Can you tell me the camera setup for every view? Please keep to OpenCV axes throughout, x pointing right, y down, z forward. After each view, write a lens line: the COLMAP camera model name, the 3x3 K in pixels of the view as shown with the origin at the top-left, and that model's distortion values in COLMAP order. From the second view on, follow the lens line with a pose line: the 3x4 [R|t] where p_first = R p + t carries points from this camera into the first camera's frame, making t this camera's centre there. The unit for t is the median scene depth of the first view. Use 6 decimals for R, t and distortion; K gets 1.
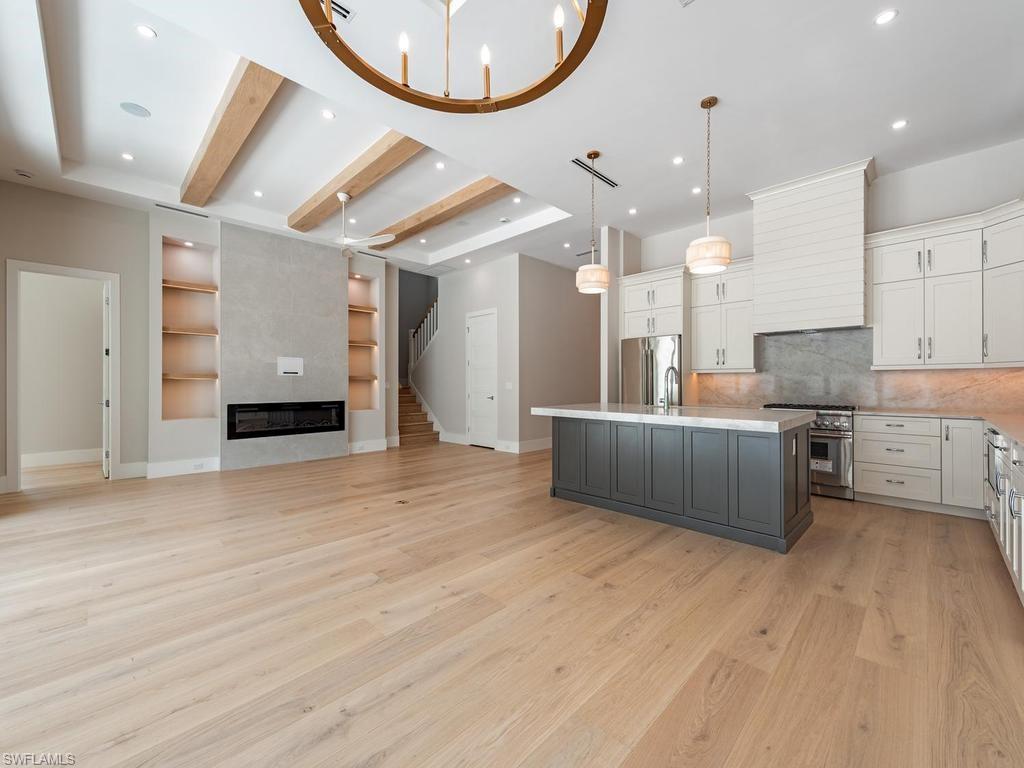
lens RADIAL K [[415.4, 0, 512.0], [0, 415.4, 384.0], [0, 0, 1]] dist [0.000386, 0.000022]
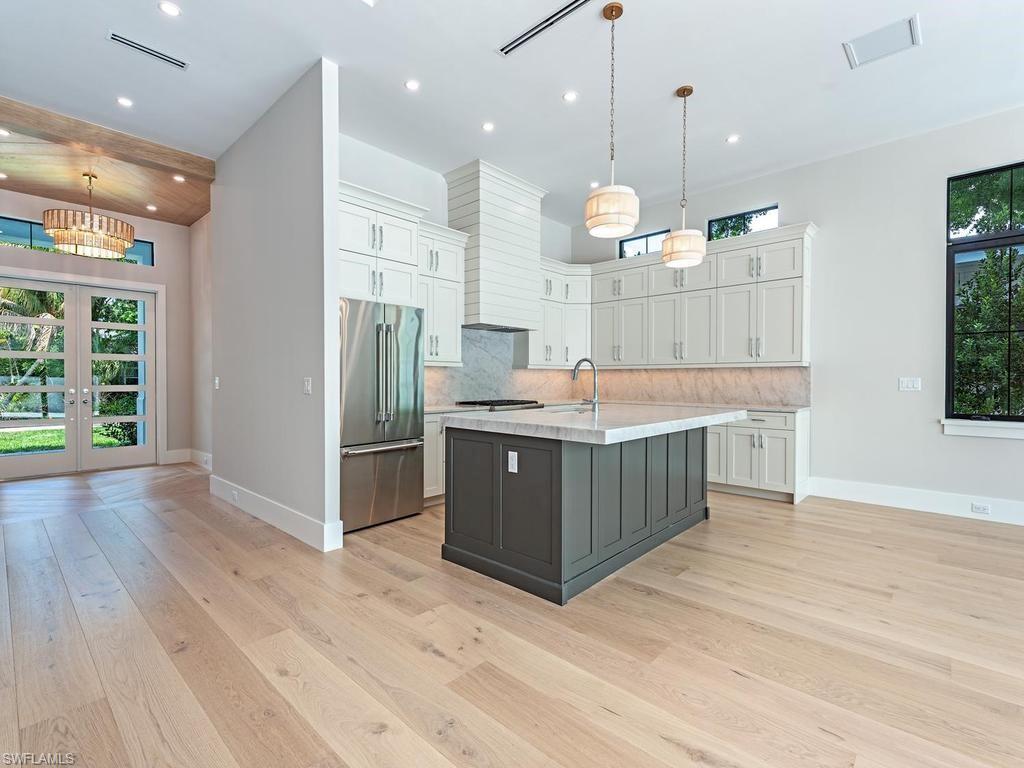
lens RADIAL K [[476.5, 0, 512.0], [0, 476.5, 384.0], [0, 0, 1]] dist [0.000345, 0.000715]
pose [[-0.030609, -0.012891, 0.999448, -0.612125], [0.006449, 0.999893, 0.013095, -0.007418], [-0.999511, 0.006847, -0.030523, 1.385811]]
